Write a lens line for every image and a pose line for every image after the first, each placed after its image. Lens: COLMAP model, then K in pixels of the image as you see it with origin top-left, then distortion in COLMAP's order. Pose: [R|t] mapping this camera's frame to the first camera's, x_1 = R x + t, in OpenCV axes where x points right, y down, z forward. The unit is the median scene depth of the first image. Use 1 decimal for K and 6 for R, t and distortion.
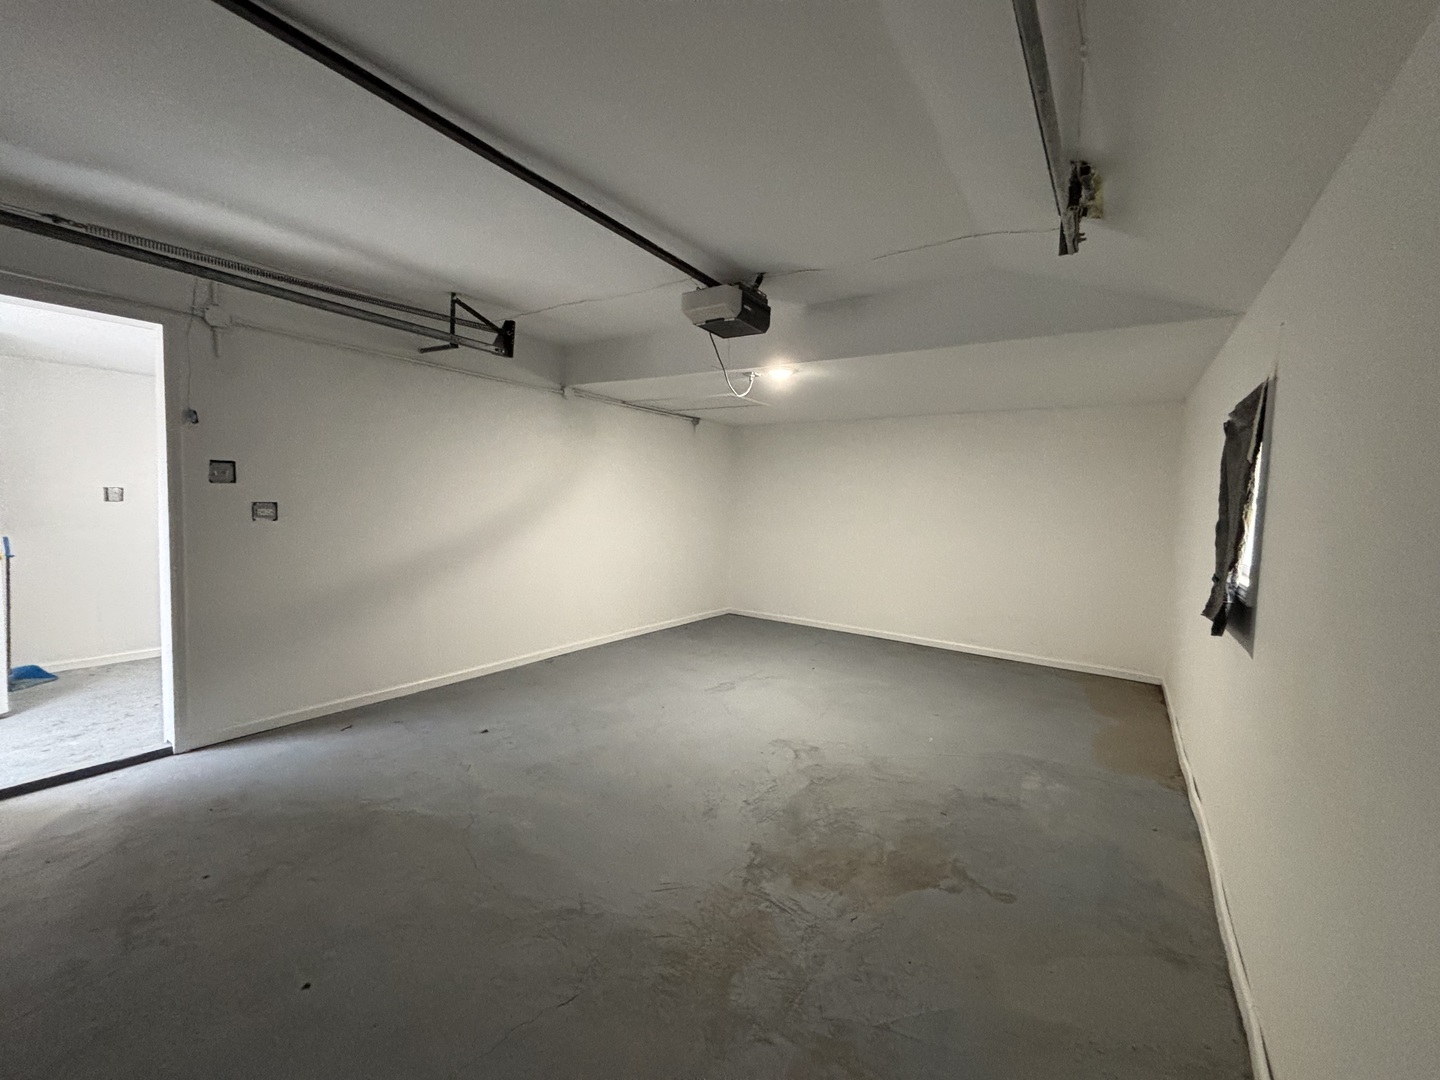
lens RADIAL K [[582.2, 0, 716.4], [0, 582.2, 540.7], [0, 0, 1]] dist [0.000170, 0.000162]
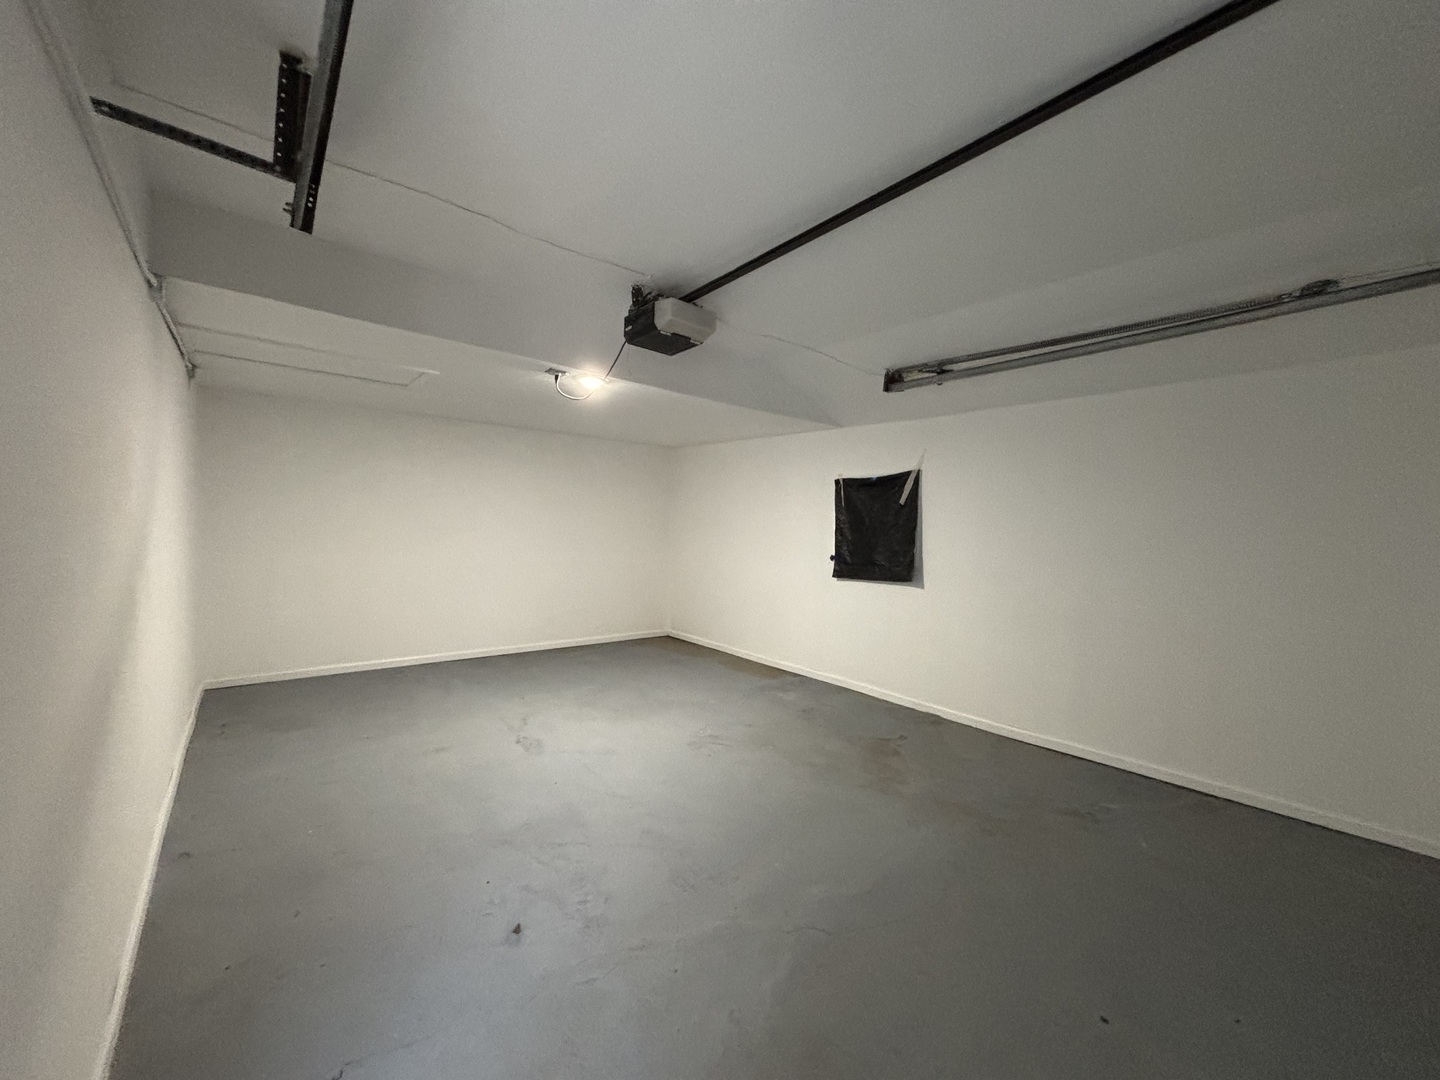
lens RADIAL K [[582.2, 0, 716.4], [0, 582.2, 540.7], [0, 0, 1]] dist [0.000170, 0.000162]
pose [[0.310918, -0.061436, 0.948449, -0.835767], [0.068295, 0.996773, 0.042178, -0.061849], [-0.947980, 0.051660, 0.314110, 0.599026]]
